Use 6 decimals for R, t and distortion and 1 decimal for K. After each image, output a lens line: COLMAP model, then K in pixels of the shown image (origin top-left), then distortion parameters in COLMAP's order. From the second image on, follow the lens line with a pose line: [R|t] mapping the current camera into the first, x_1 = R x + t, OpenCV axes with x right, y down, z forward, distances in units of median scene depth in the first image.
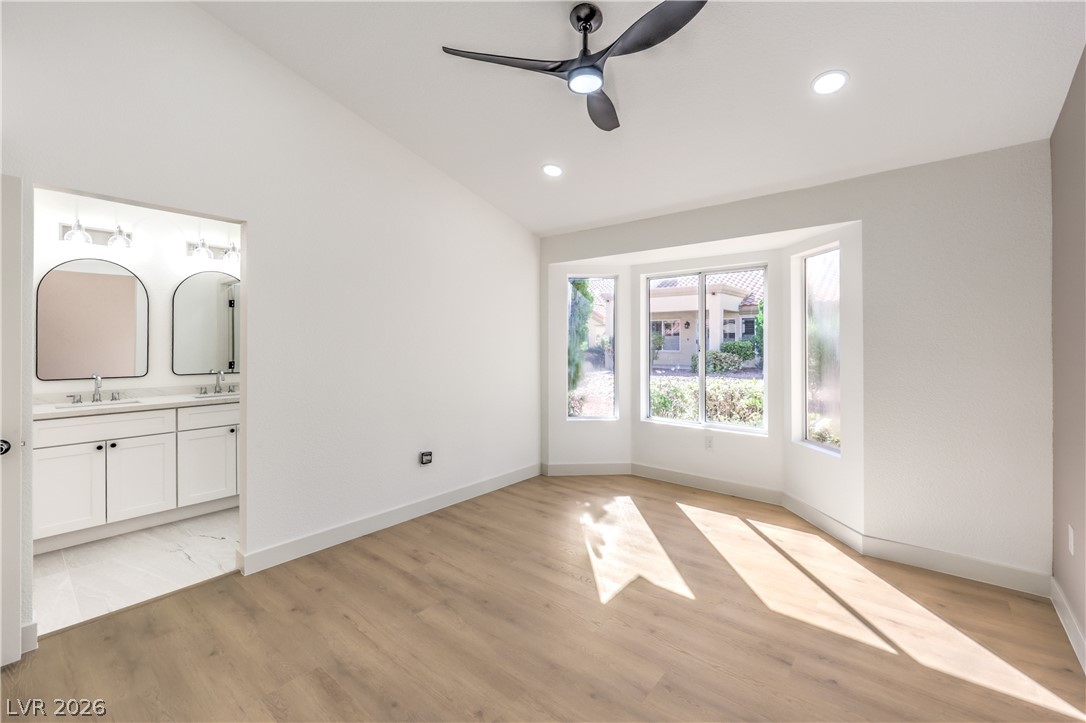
lens RADIAL K [[452.9, 0, 546.0], [0, 452.9, 343.9], [0, 0, 1]] dist [0.001178, 0.000294]
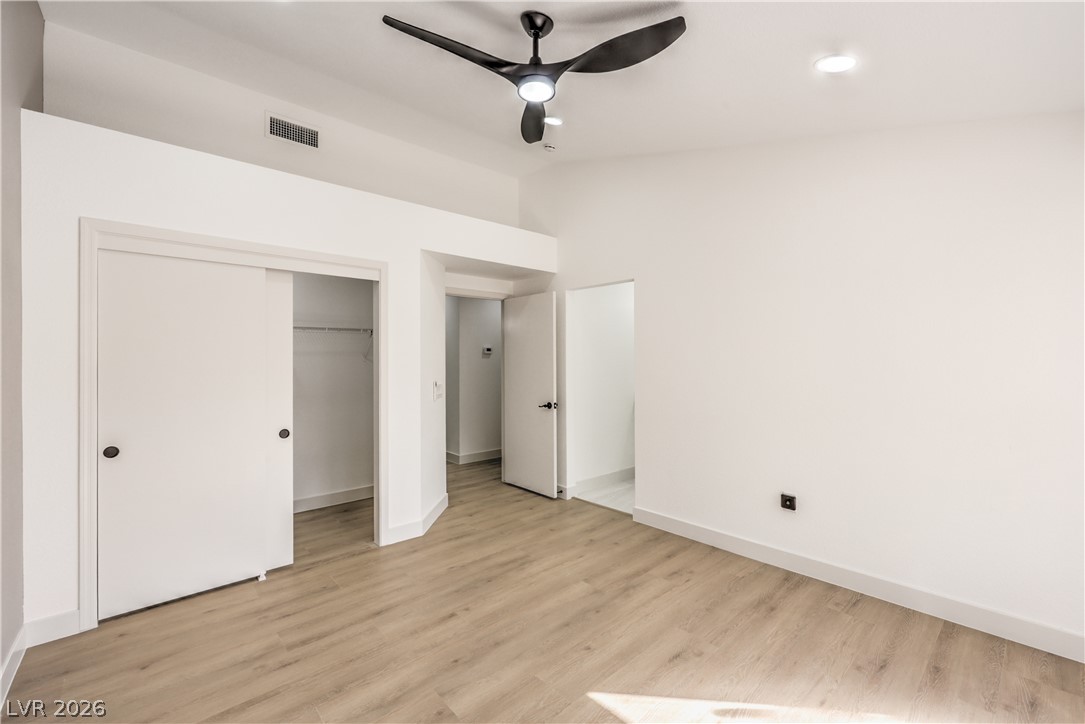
lens RADIAL K [[452.8, 0, 542.8], [0, 452.8, 357.4], [0, 0, 1]] dist [0.003313, 0.000286]
pose [[-0.142118, -0.002533, -0.989846, 0.721548], [0.006014, 0.999976, -0.003422, -0.009792], [0.989831, -0.006440, -0.142099, 0.806414]]
